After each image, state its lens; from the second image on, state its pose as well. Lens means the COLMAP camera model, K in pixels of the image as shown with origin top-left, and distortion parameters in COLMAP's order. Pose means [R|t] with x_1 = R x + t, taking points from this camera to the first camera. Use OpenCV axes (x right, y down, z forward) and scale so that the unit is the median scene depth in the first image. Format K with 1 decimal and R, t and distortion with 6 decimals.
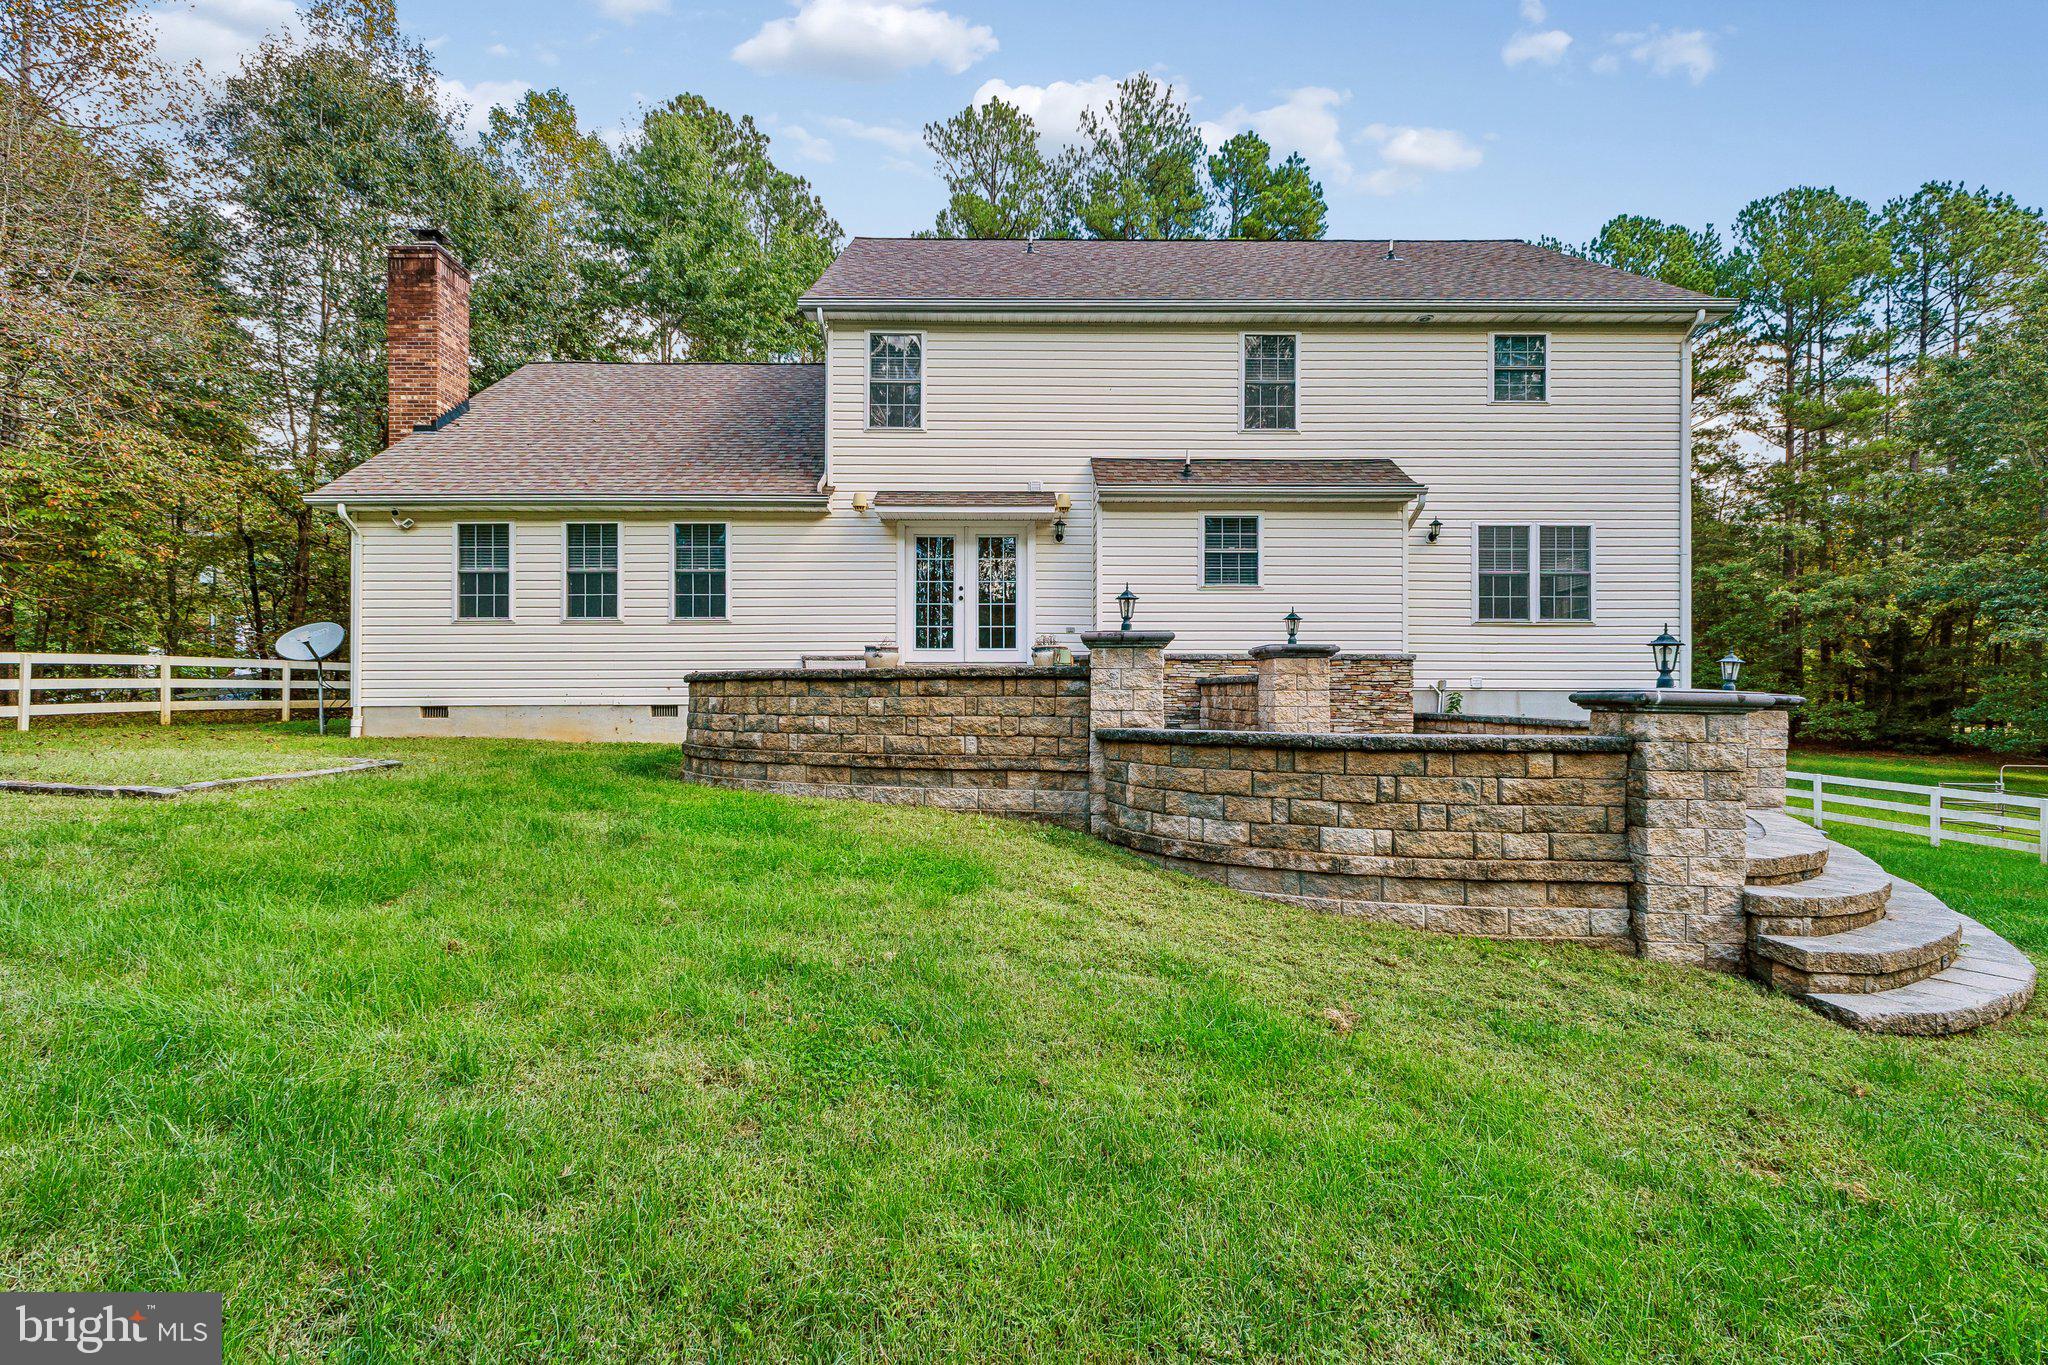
lens RADIAL K [[933.1, 0, 1038.3], [0, 933.1, 691.8], [0, 0, 1]] dist [0.015010, -0.000208]
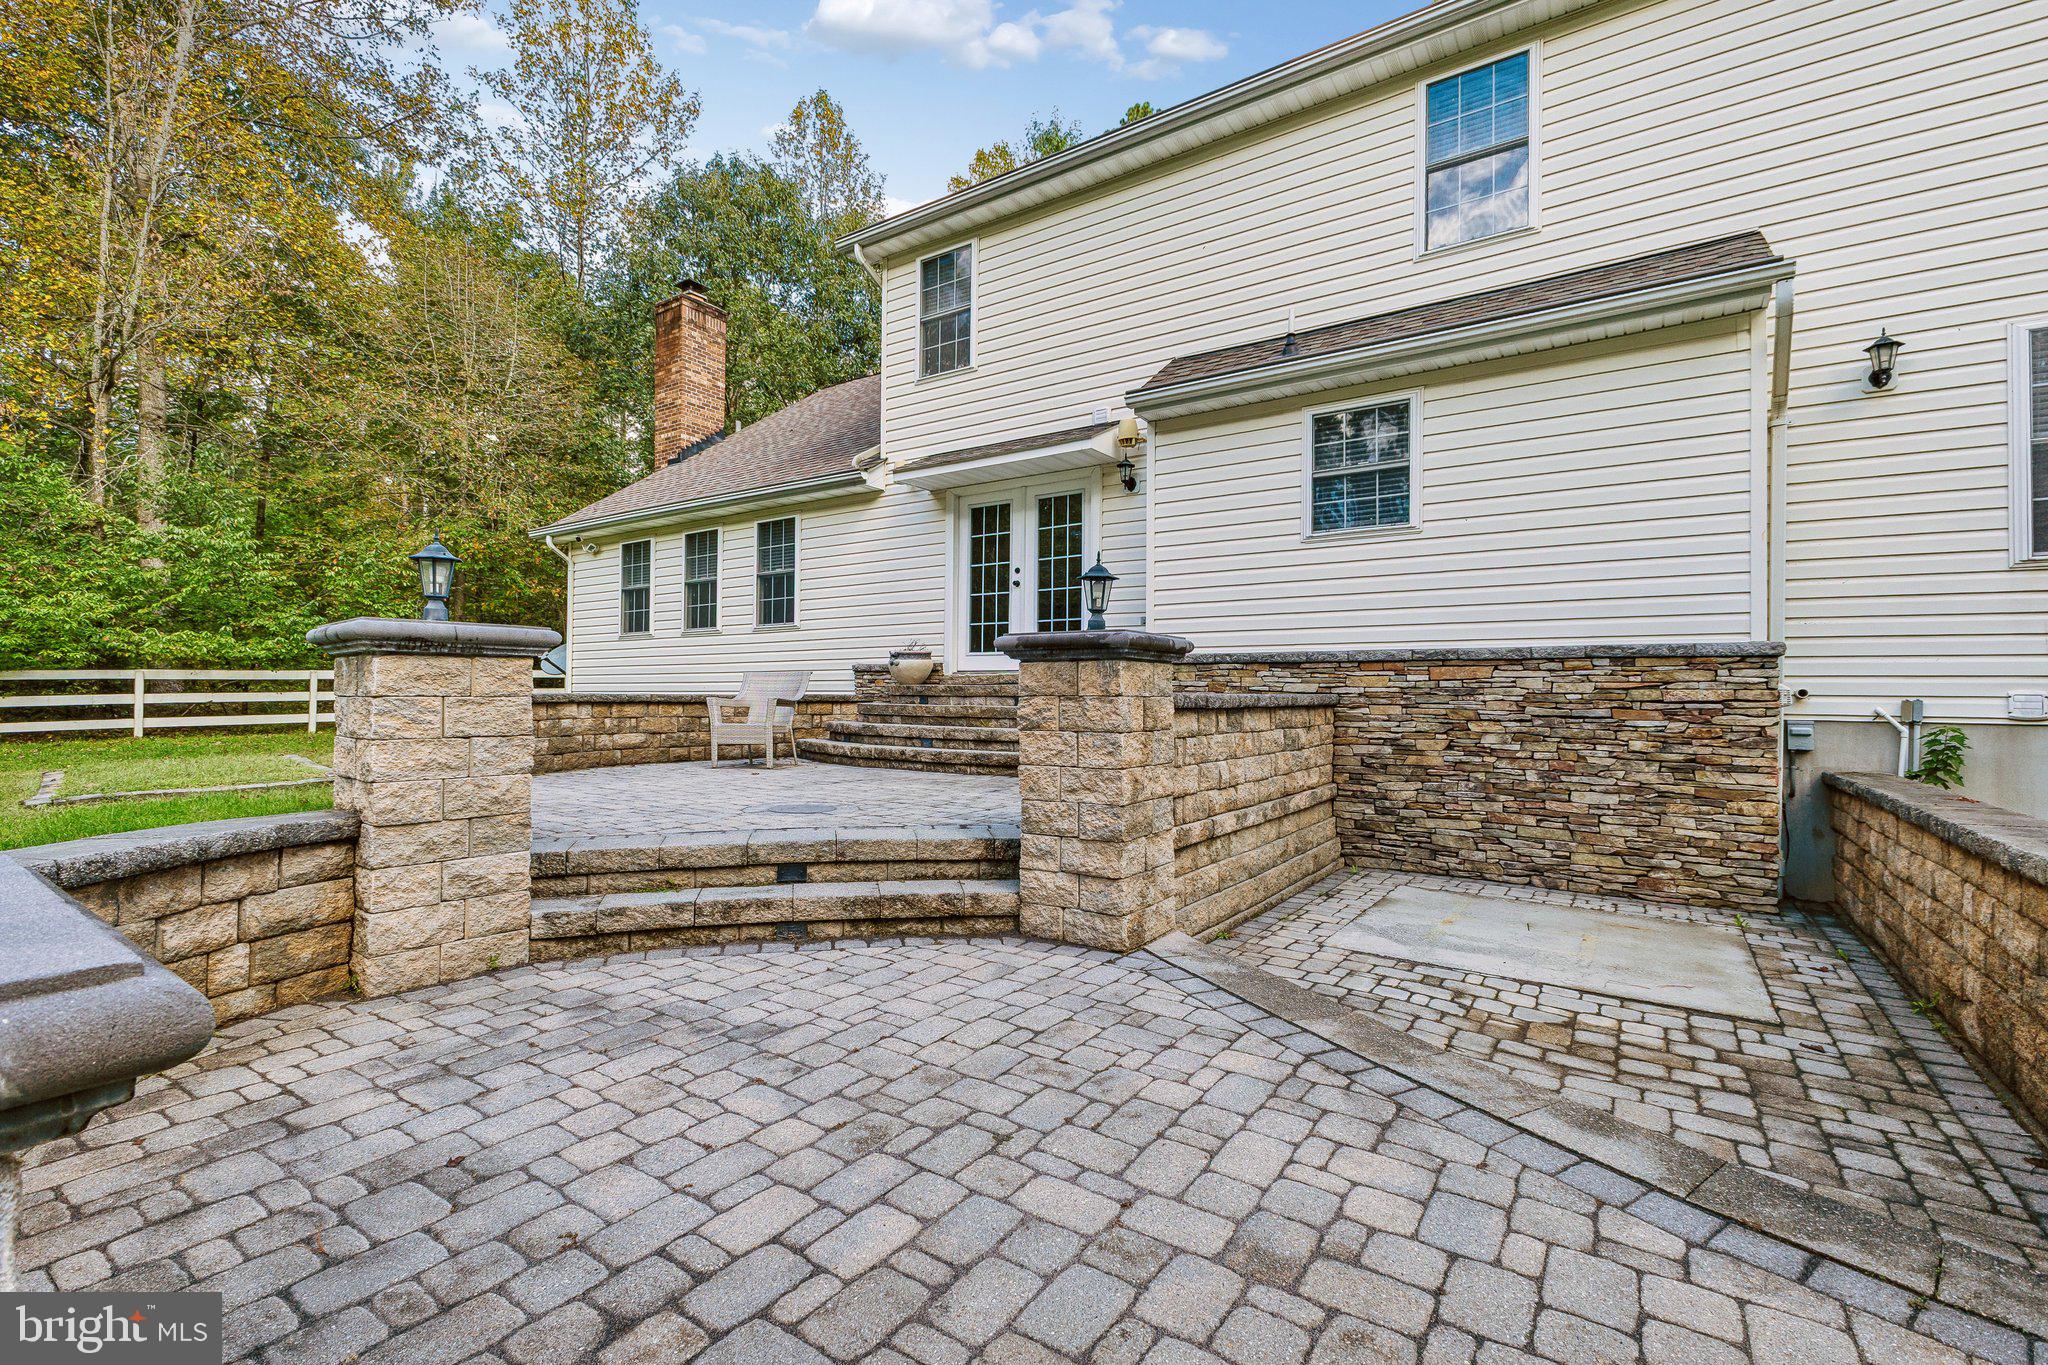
lens RADIAL K [[933.1, 0, 1018.4], [0, 933.1, 674.5], [0, 0, 1]] dist [0.015010, -0.000208]
pose [[0.814350, -0.008057, -0.580317, 0.351613], [-0.004232, 0.999795, -0.019820, -0.013622], [0.580358, 0.018596, 0.814149, 0.403732]]
